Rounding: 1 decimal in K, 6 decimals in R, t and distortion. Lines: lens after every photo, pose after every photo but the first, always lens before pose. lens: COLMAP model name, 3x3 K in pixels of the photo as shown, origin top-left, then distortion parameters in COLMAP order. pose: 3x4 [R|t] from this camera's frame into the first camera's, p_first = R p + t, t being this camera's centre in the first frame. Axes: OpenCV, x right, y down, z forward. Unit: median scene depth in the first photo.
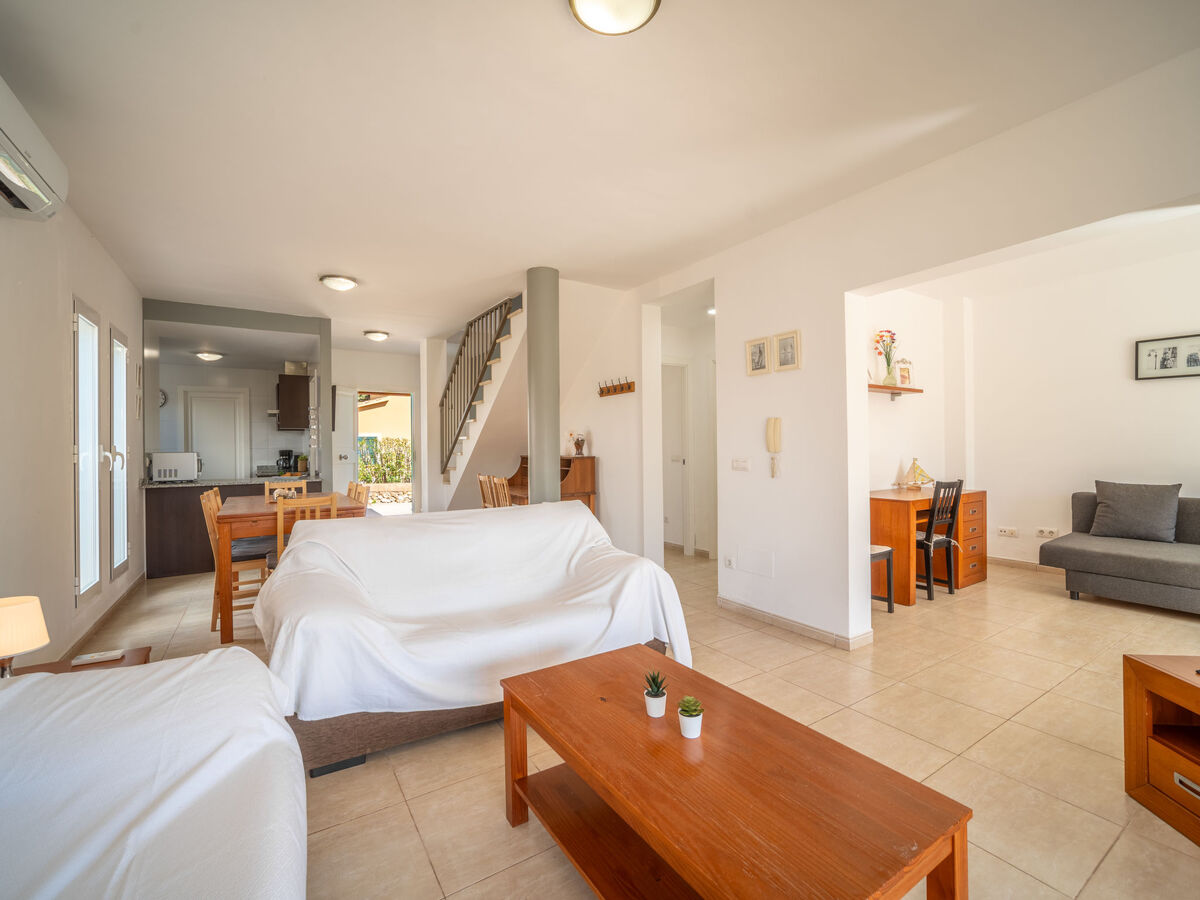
lens RADIAL K [[539.4, 0, 600.0], [0, 539.4, 450.0], [0, 0, 1]] dist [-0.001969, 0.000242]
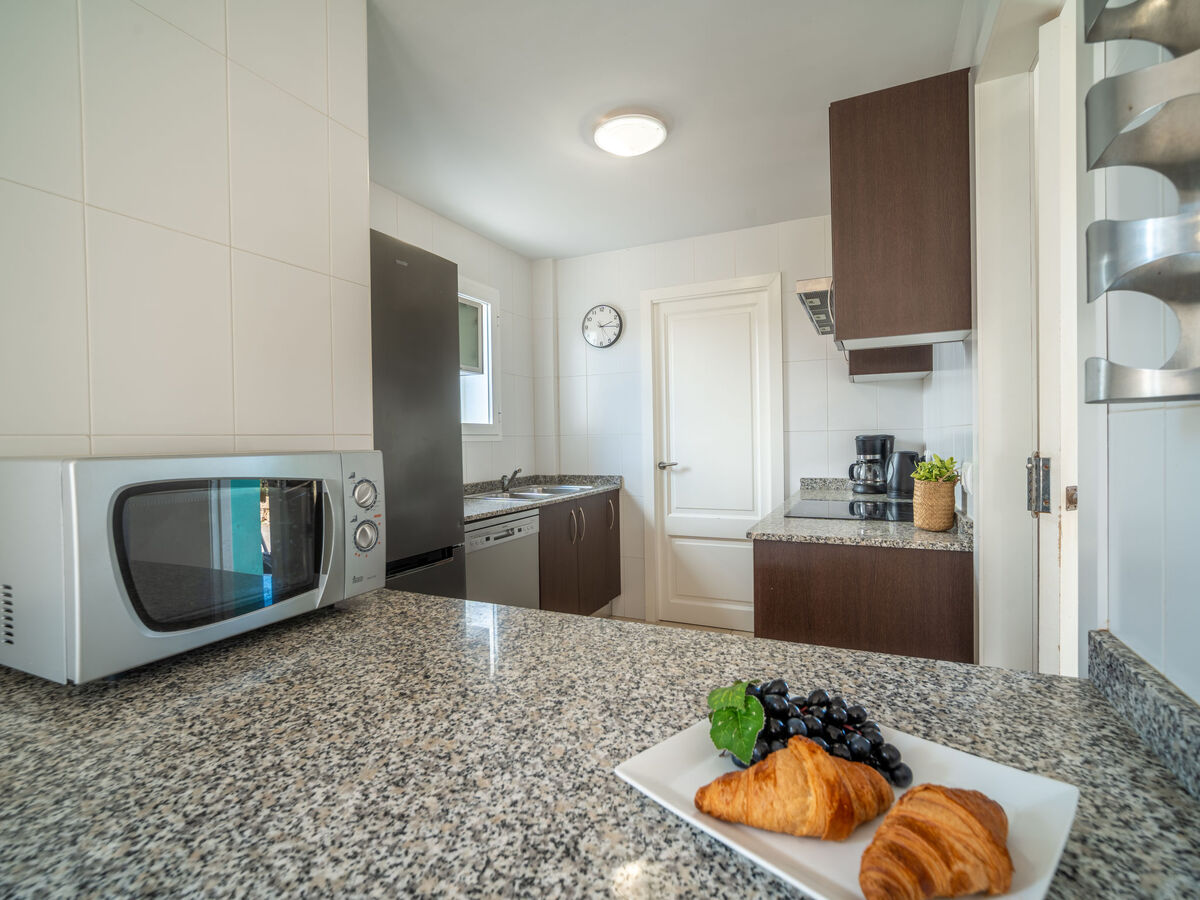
lens RADIAL K [[539.4, 0, 600.0], [0, 539.4, 450.0], [0, 0, 1]] dist [-0.001969, 0.000242]
pose [[0.519311, 0.012063, -0.854500, -0.393093], [0.006940, 0.999808, 0.018332, 0.002208], [0.854557, -0.015450, 0.519128, 0.694861]]
